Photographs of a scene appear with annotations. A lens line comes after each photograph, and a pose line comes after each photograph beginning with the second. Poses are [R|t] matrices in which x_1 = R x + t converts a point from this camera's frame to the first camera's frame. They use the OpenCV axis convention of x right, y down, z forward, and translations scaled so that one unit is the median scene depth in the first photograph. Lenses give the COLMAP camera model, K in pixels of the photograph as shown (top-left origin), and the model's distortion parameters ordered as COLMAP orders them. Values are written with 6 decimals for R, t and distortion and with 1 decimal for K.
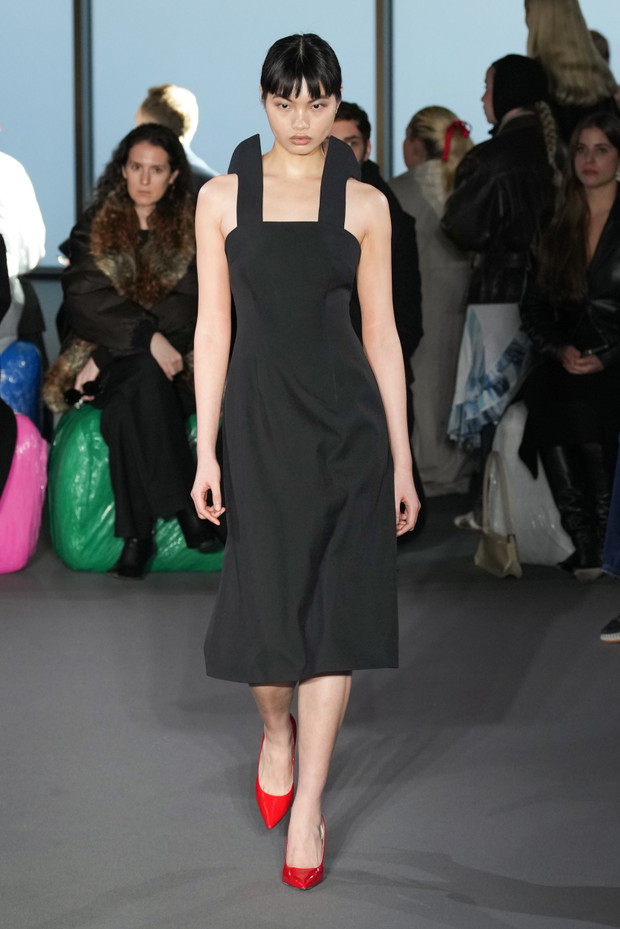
lens RADIAL K [[3734.7, 0, 310.7], [0, 3734.7, 462.5], [0, 0, 1]] dist [0.033496, 0.000000]
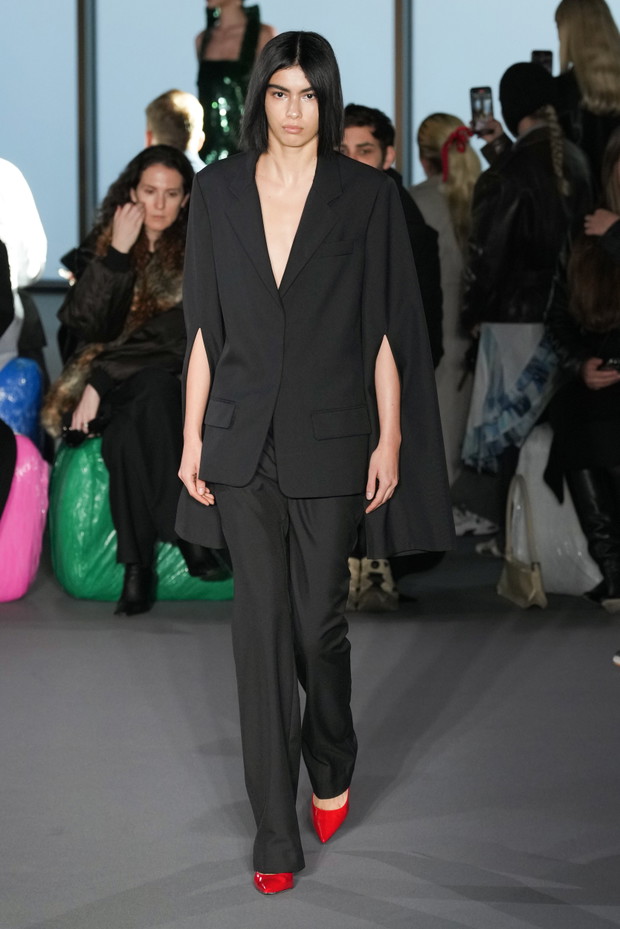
lens RADIAL K [[4444.4, 0, 313.2], [0, 4444.4, 468.6], [0, 0, 1]] dist [-0.026078, 0.000000]
pose [[0.999945, 0.002294, -0.010210, 0.008593], [-0.002372, 0.999968, -0.007682, 0.004228], [0.010192, 0.007706, 0.999918, -0.133032]]
